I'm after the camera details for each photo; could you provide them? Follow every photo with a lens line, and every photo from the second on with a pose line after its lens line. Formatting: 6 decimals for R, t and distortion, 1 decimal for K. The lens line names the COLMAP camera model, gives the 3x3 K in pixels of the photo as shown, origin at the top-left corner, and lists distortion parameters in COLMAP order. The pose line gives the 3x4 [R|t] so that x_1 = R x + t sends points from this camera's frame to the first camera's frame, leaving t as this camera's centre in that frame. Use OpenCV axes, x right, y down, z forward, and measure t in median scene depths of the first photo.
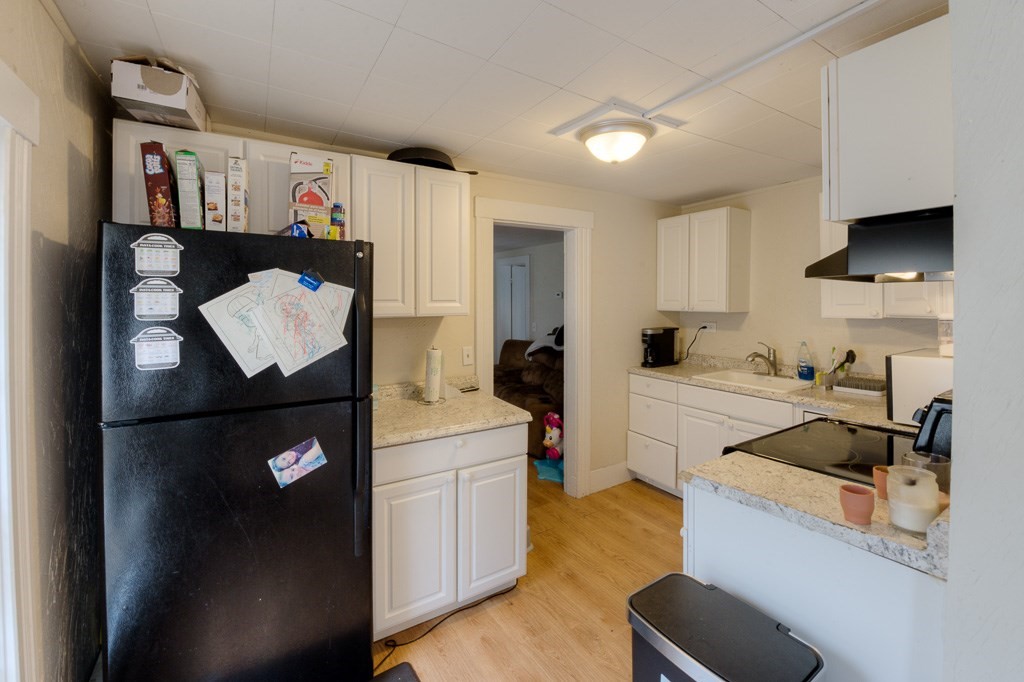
lens RADIAL K [[423.2, 0, 518.7], [0, 423.2, 290.2], [0, 0, 1]] dist [-0.018043, -0.000198]
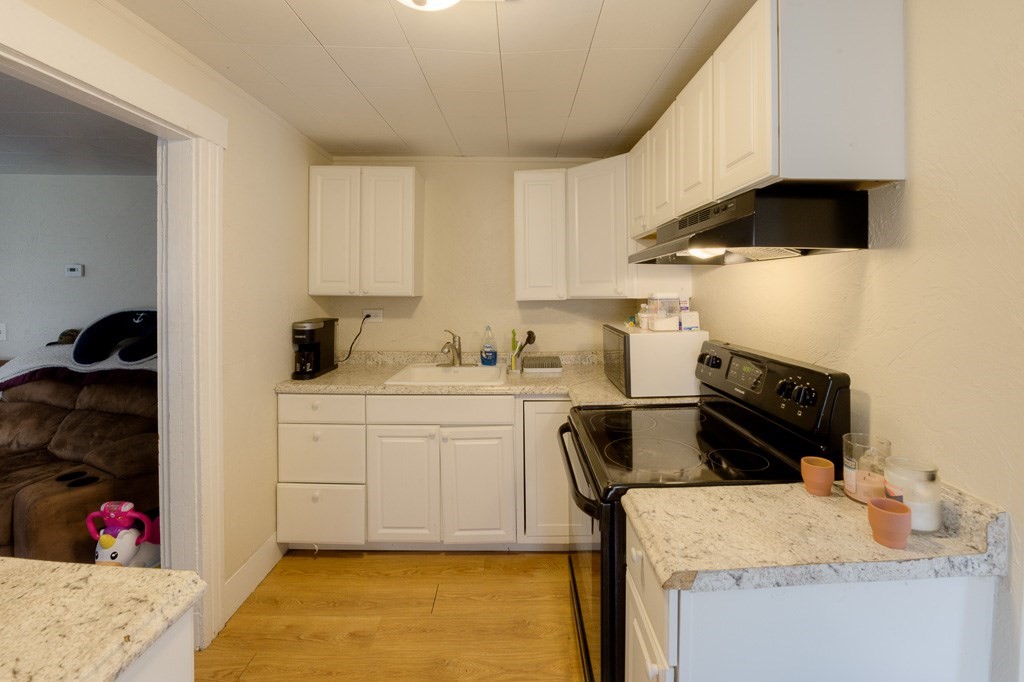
lens RADIAL K [[423.2, 0, 518.7], [0, 423.2, 290.2], [0, 0, 1]] dist [-0.018043, -0.000198]
pose [[0.536445, 0.000001, 0.843935, -0.080636], [-0.027090, 0.999485, 0.017218, 0.020232], [-0.843500, -0.032098, 0.536169, 0.367870]]
